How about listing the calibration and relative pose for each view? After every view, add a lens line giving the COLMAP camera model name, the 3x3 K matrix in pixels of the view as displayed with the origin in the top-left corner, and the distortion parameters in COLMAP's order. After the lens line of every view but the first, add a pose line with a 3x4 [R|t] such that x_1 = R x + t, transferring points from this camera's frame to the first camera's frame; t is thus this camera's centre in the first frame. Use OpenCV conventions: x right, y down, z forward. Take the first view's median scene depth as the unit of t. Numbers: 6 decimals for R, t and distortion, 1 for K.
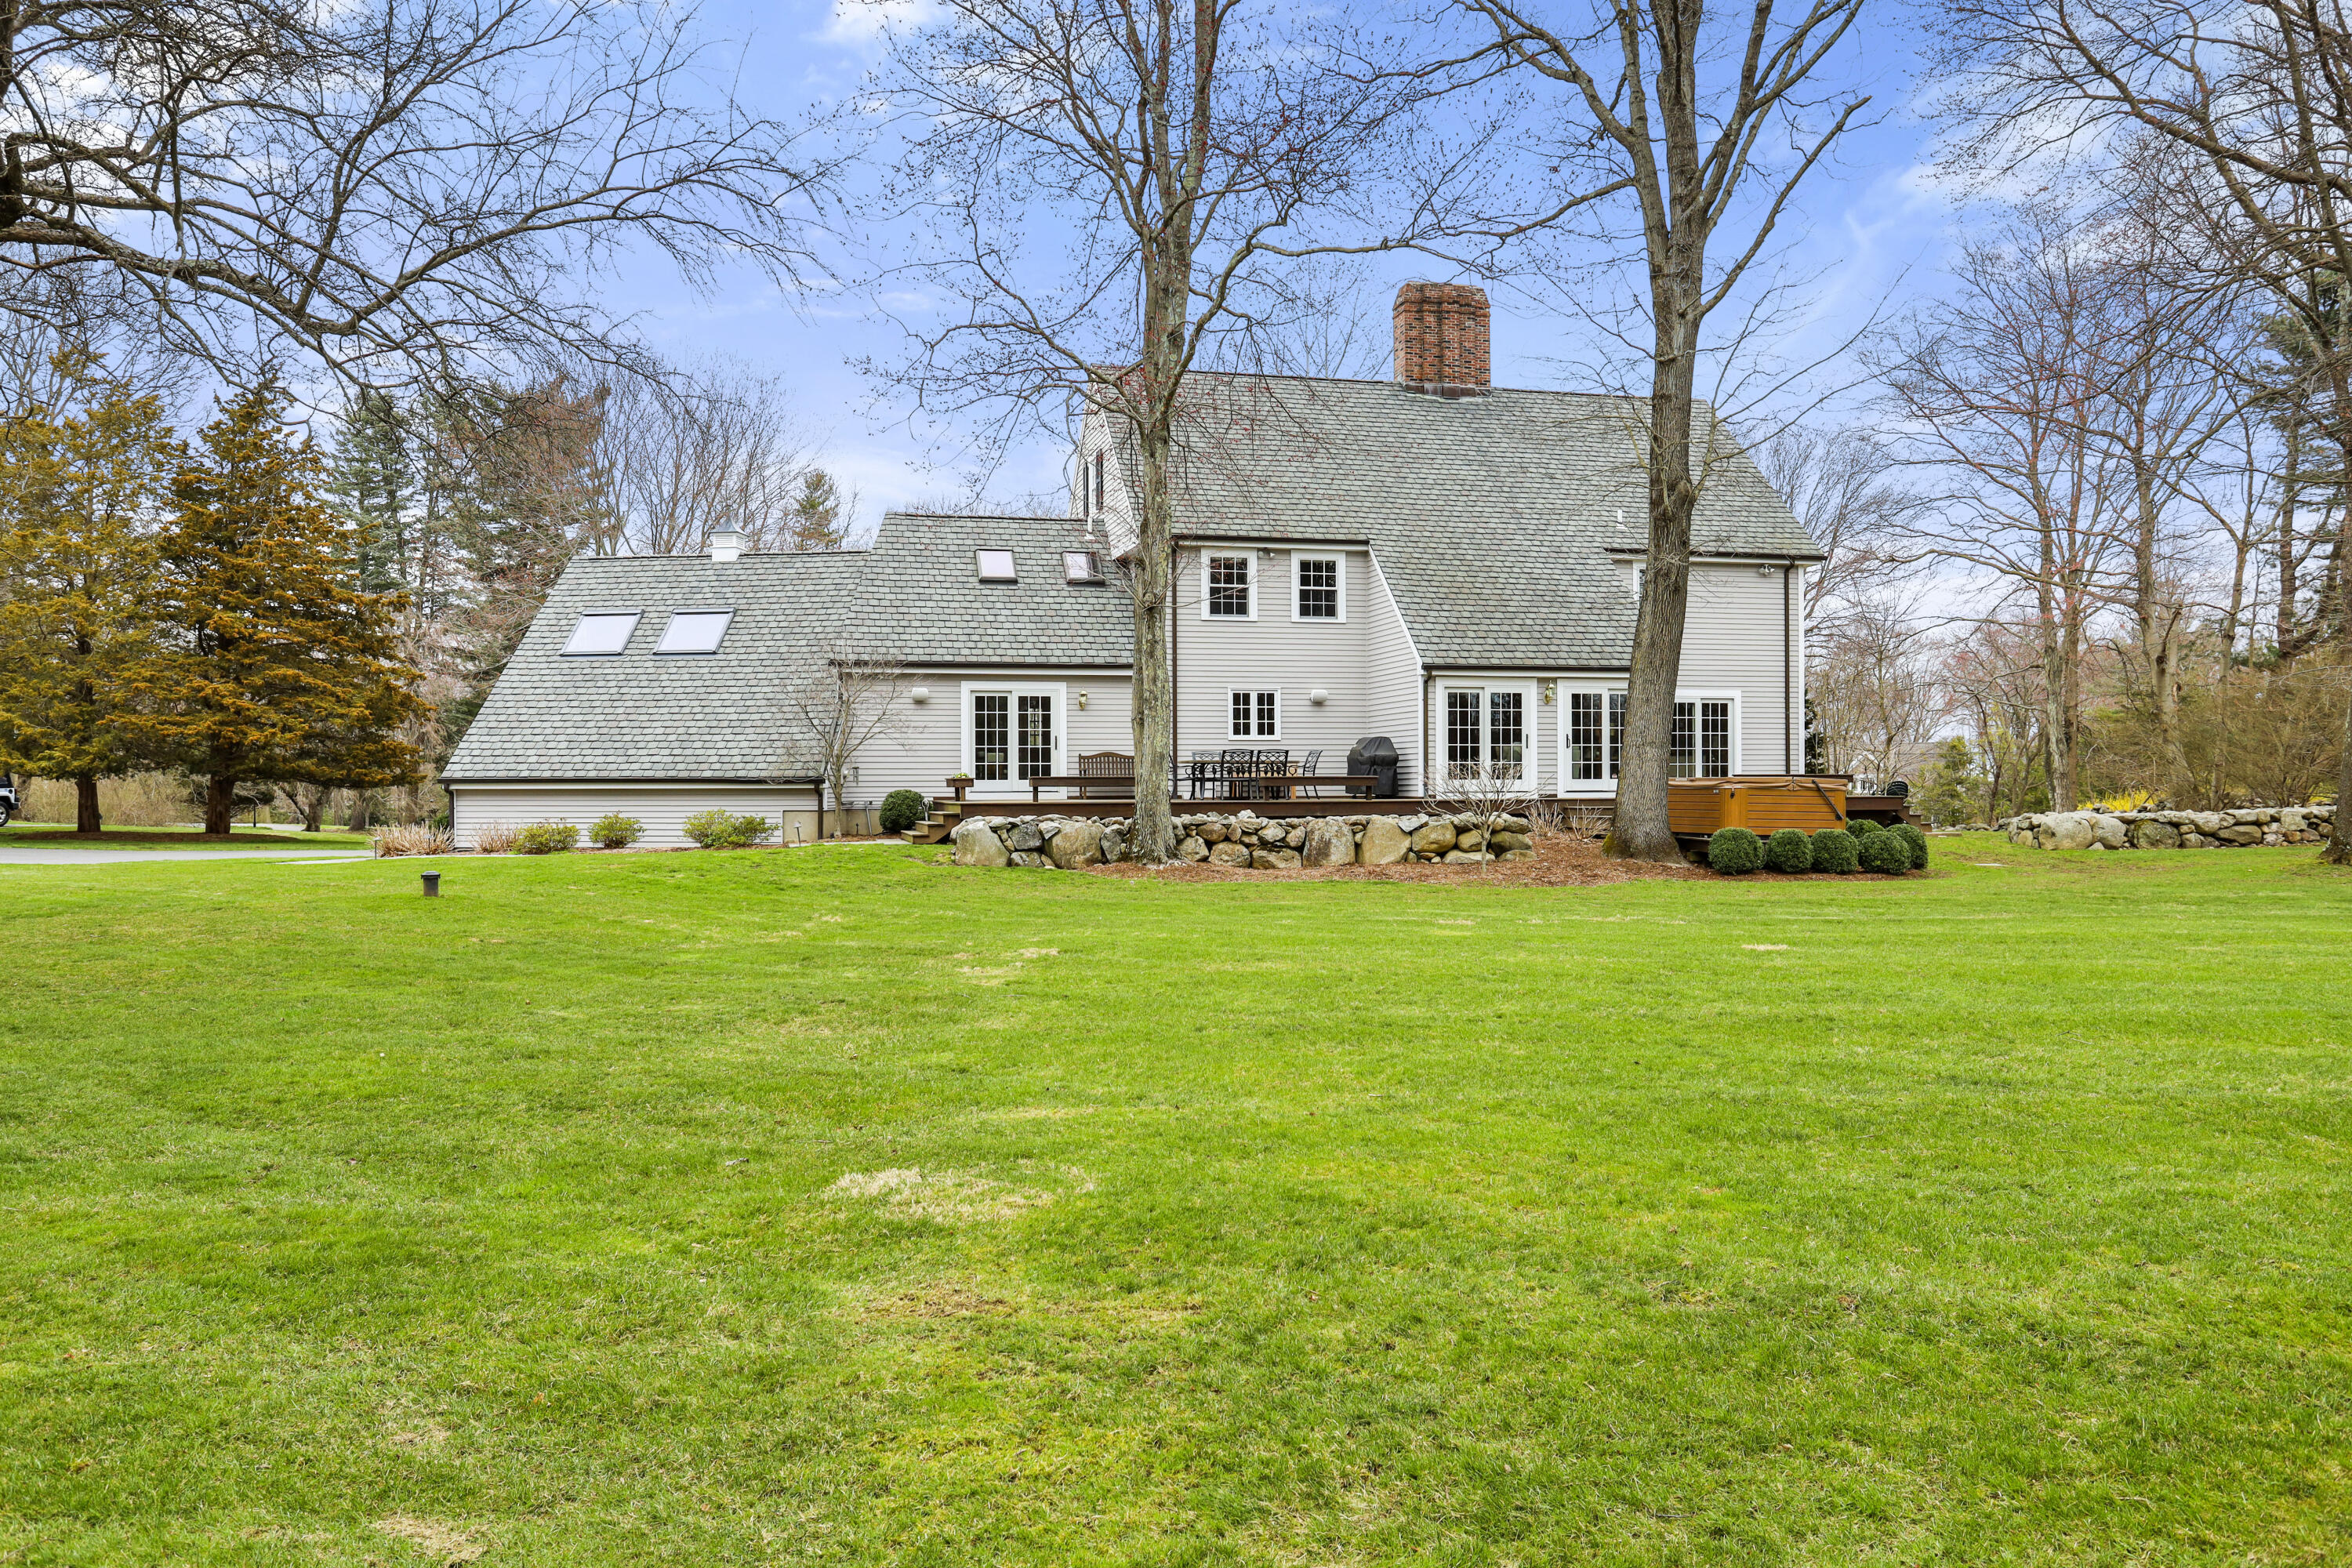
lens RADIAL K [[1593.4, 0, 1176.0], [0, 1593.4, 784.0], [0, 0, 1]] dist [0.004399, 0.000962]
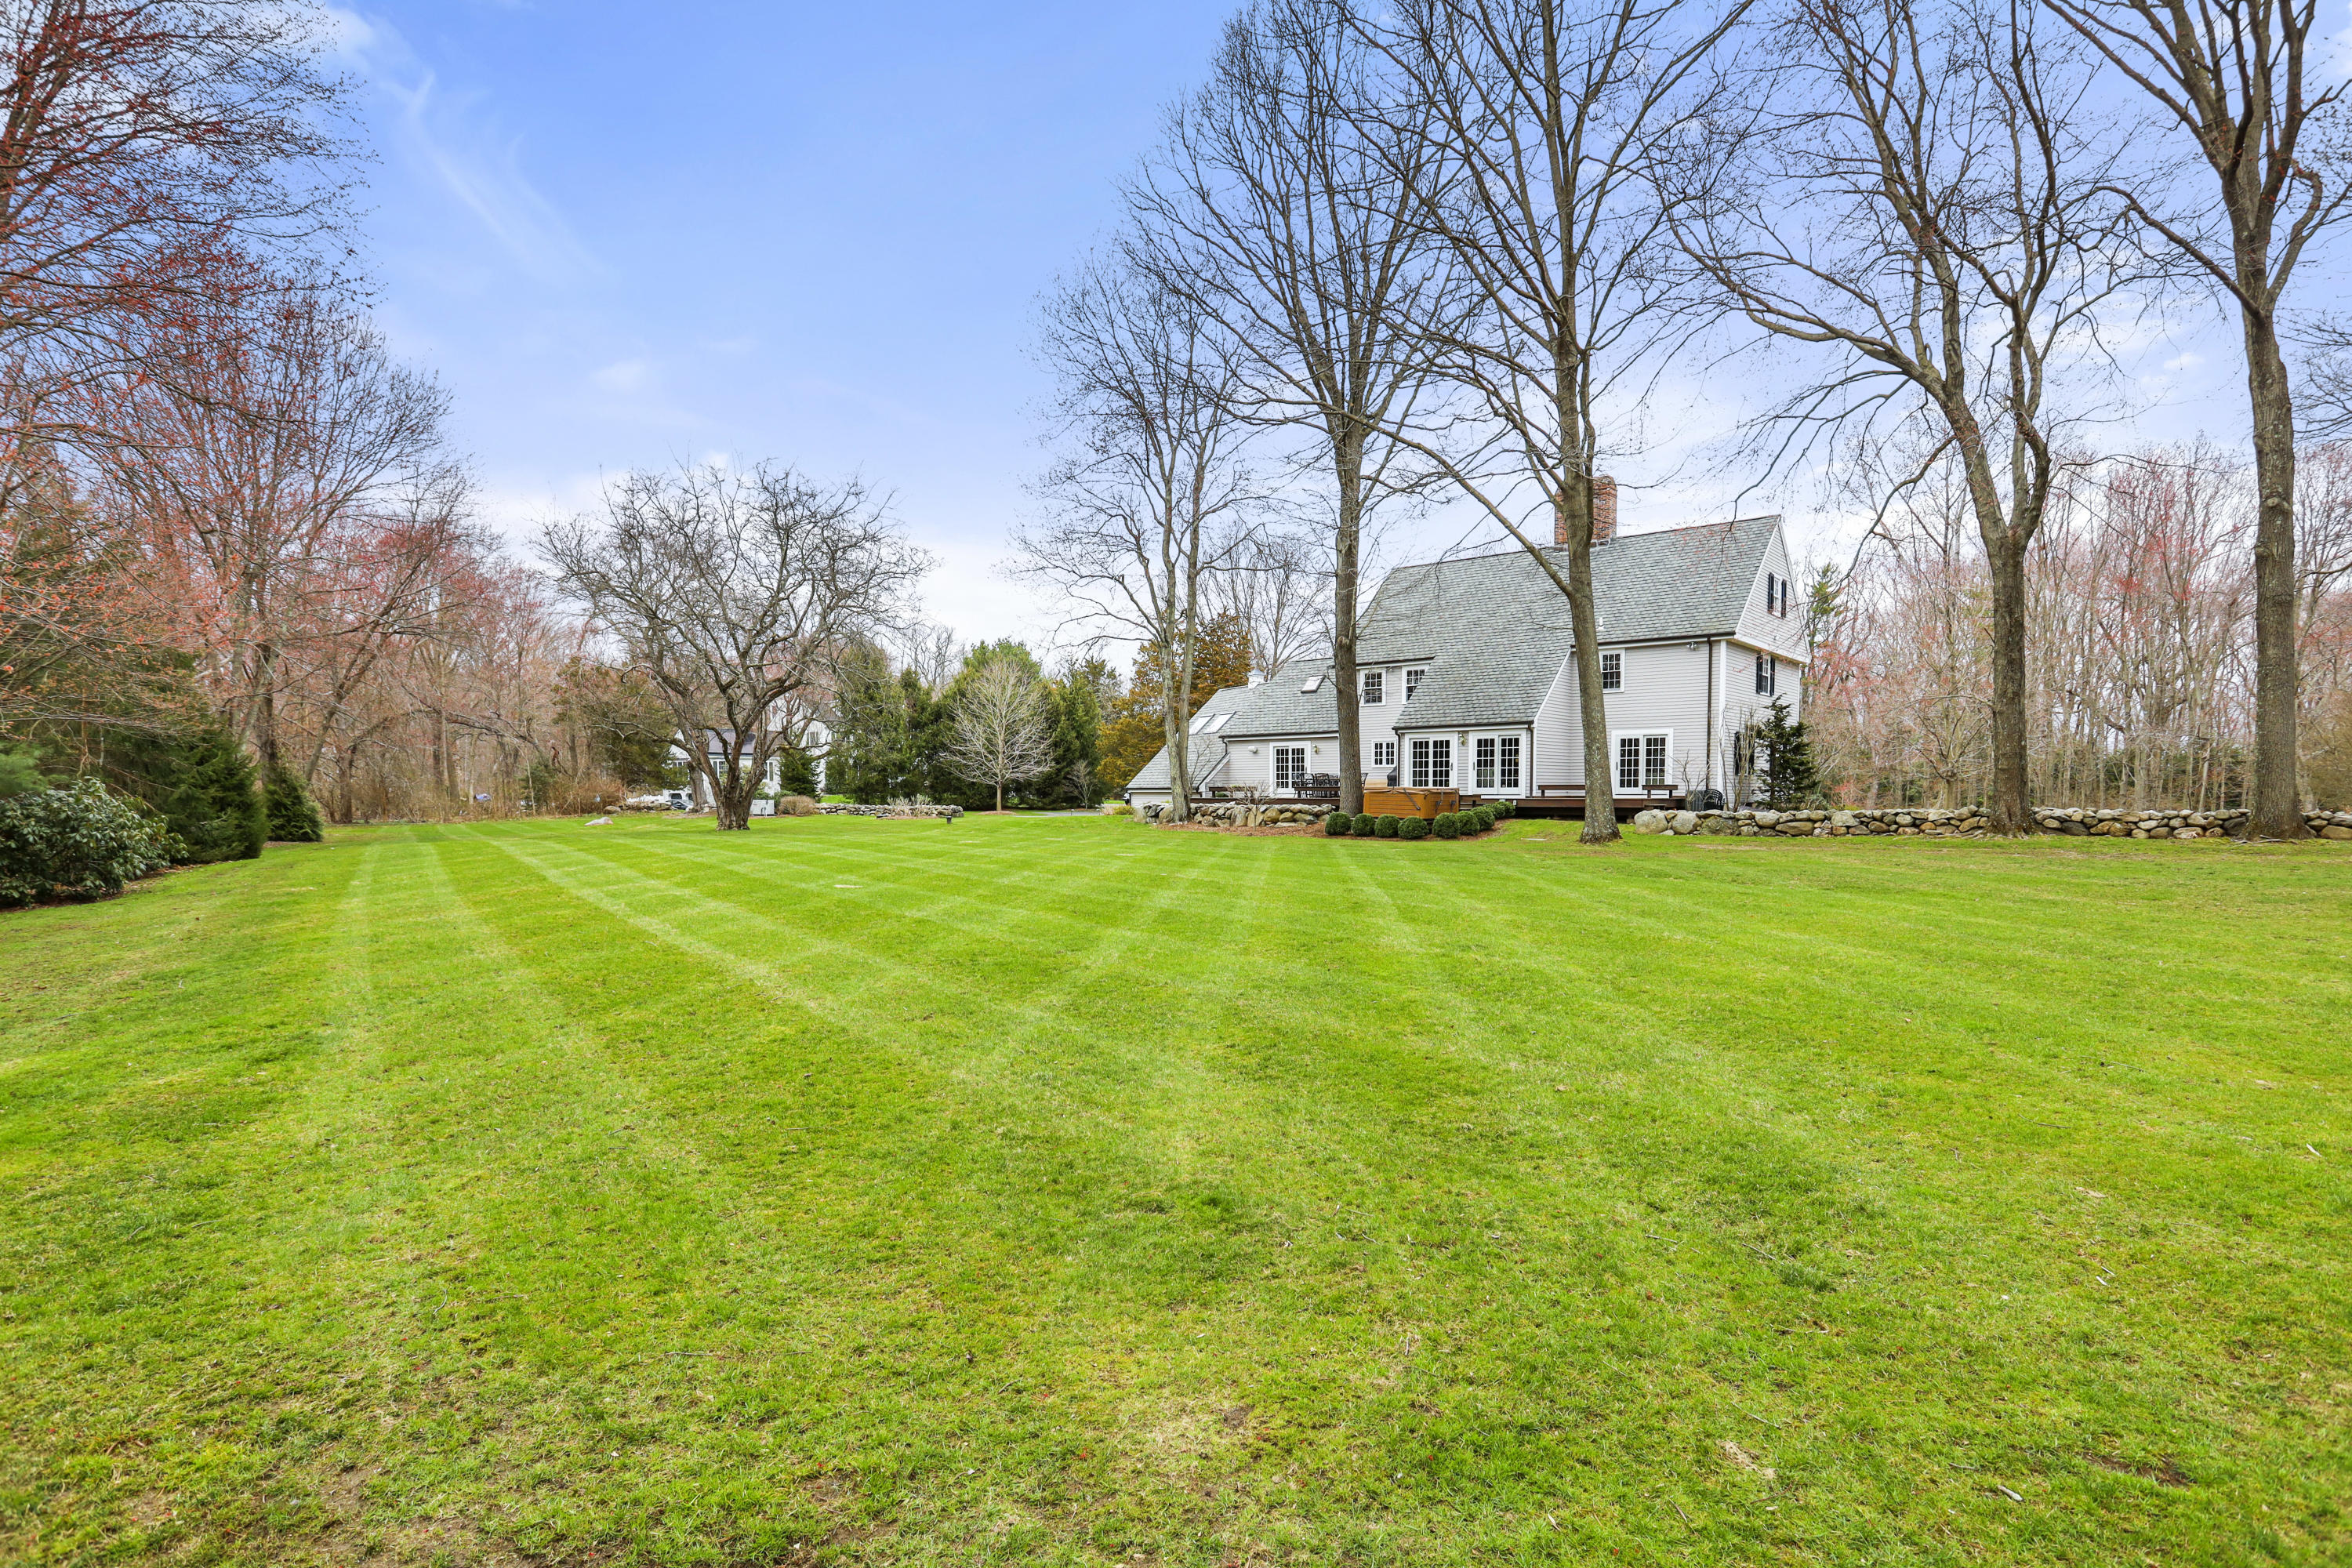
lens RADIAL K [[1164.2, 0, 1176.0], [0, 1164.2, 784.0], [0, 0, 1]] dist [-0.054728, 0.025298]
pose [[0.567543, -0.002186, -0.823341, 1.112382], [-0.001538, 0.999992, -0.003716, -0.001854], [0.823342, 0.003375, 0.567535, 0.000219]]
